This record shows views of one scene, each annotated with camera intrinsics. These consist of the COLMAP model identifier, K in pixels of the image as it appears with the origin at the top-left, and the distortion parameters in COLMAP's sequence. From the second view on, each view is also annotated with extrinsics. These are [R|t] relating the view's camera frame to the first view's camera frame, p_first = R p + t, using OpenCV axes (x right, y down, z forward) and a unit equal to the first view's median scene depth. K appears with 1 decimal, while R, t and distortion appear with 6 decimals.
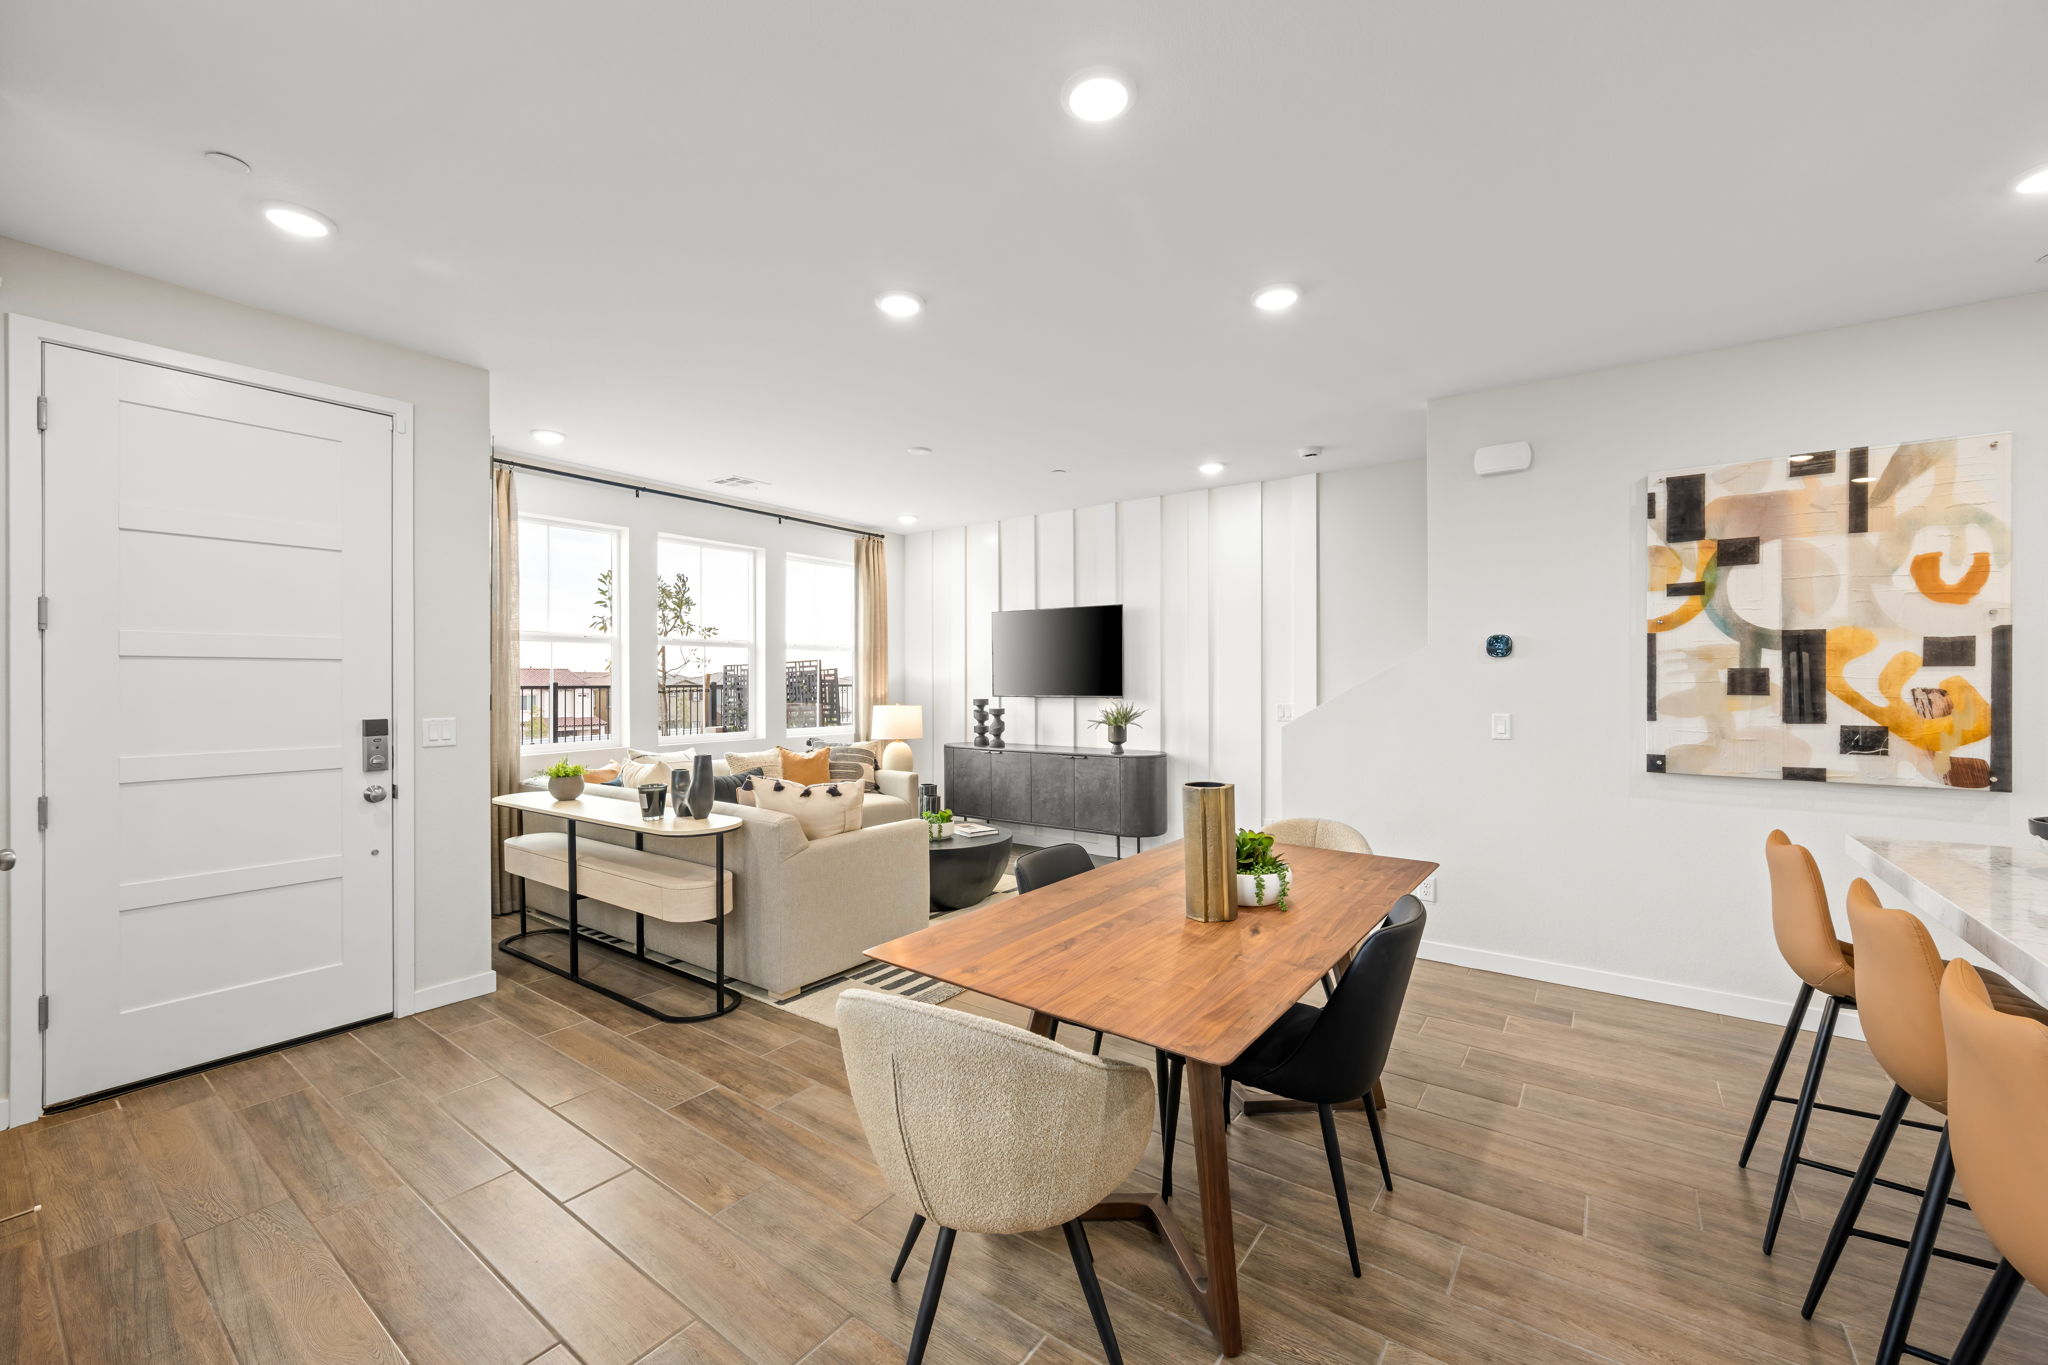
lens RADIAL K [[806.3, 0, 1020.6], [0, 806.3, 686.0], [0, 0, 1]] dist [-0.001630, 0.000255]
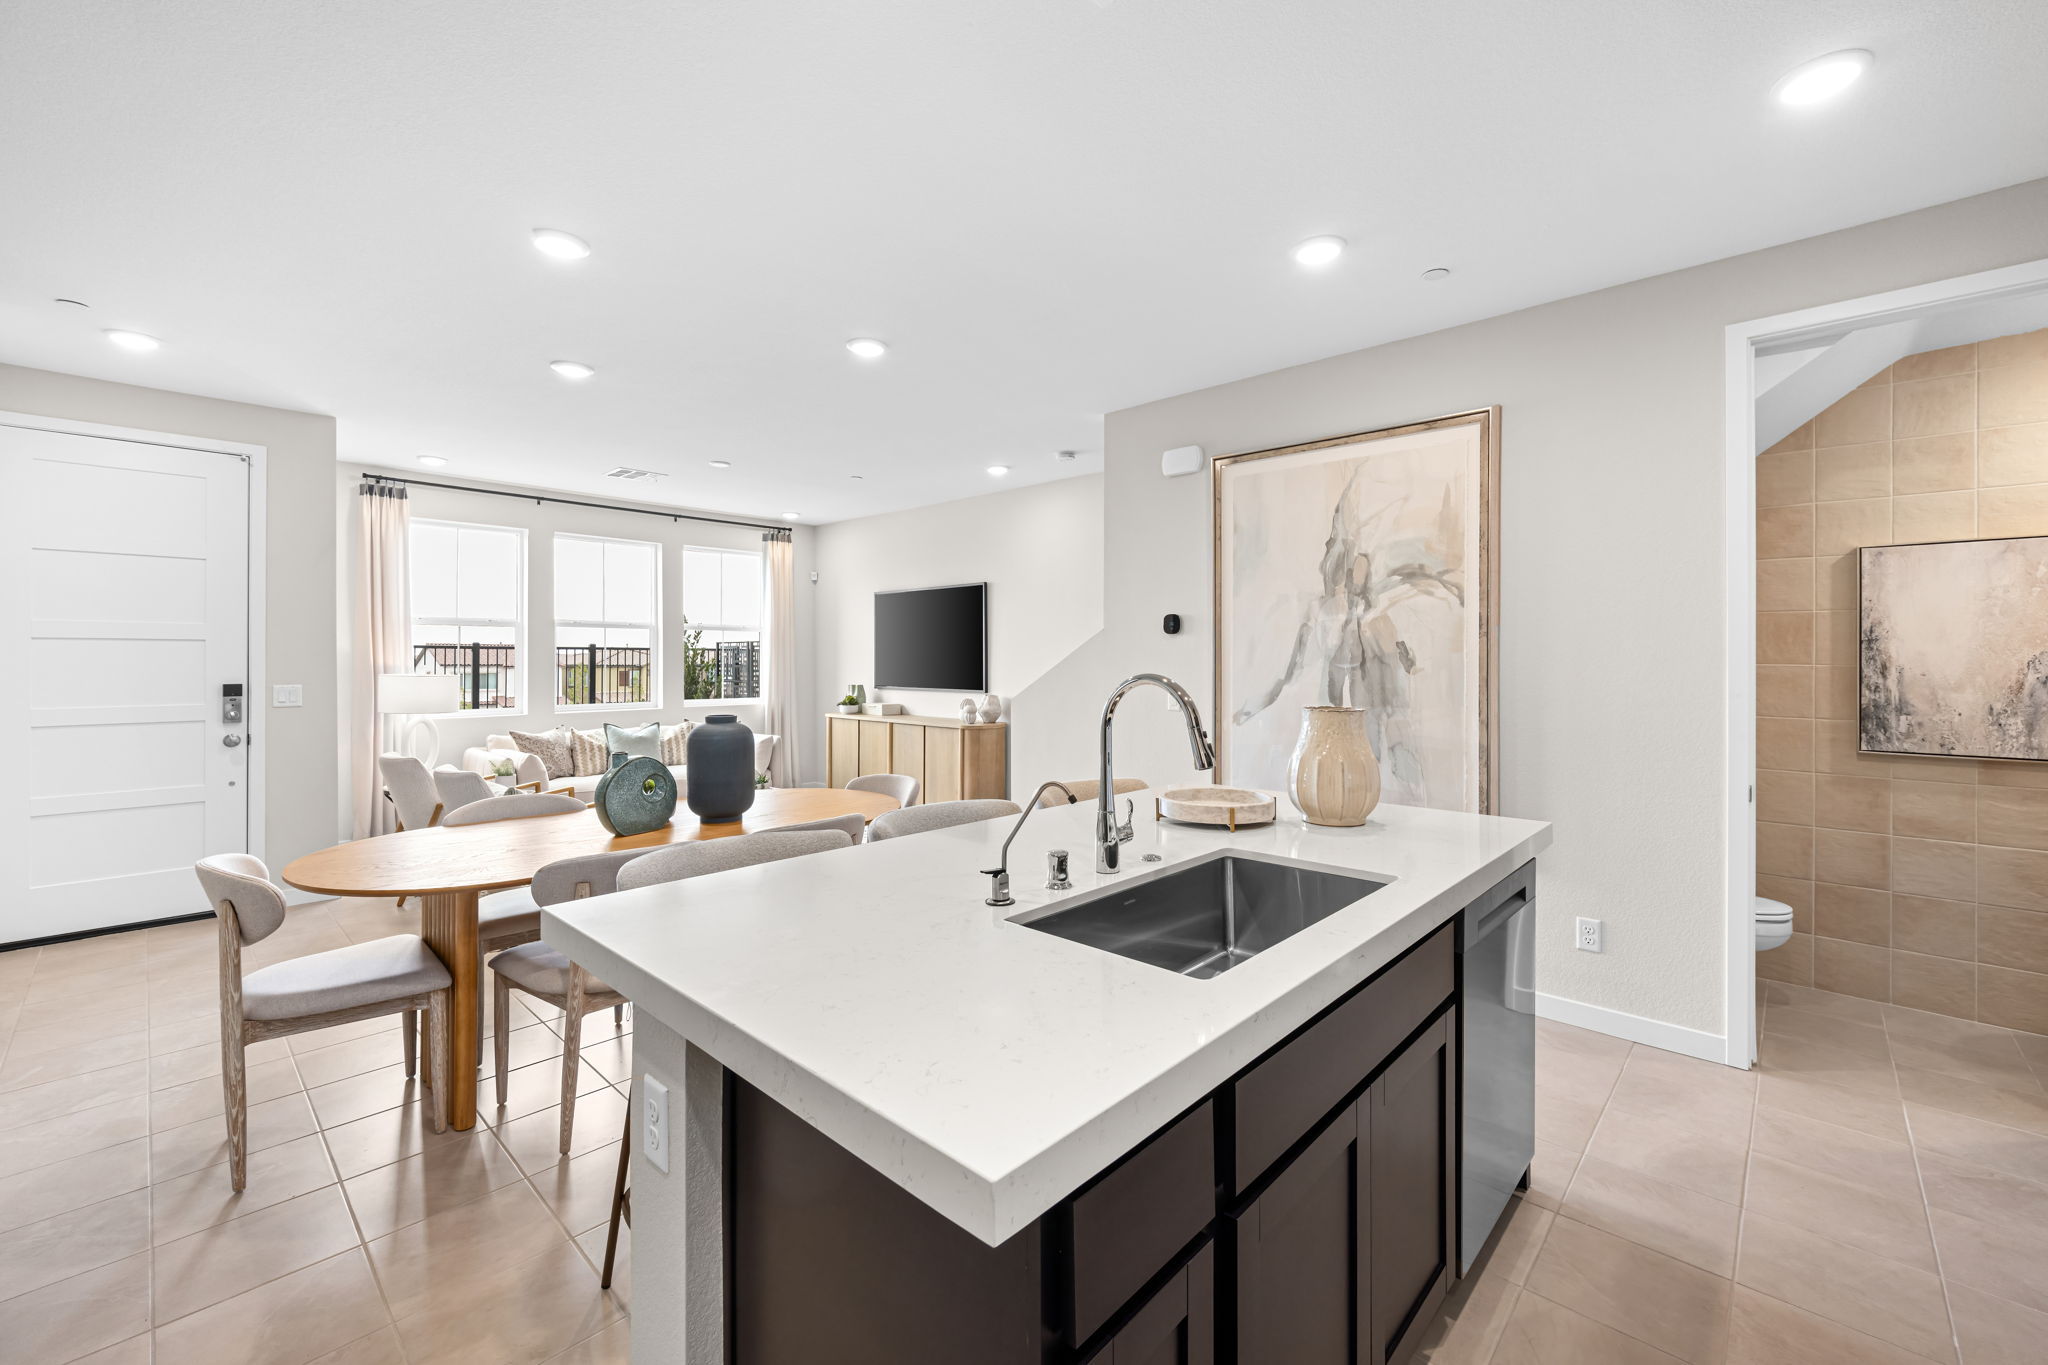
lens RADIAL K [[825.3, 0, 1029.6], [0, 825.3, 656.6], [0, 0, 1]] dist [-0.001006, 0.000022]
pose [[0.994055, 0.001950, -0.108860, 0.657962], [-0.002887, 0.999960, -0.008446, 0.002575], [0.108839, 0.008710, 0.994021, -0.218479]]
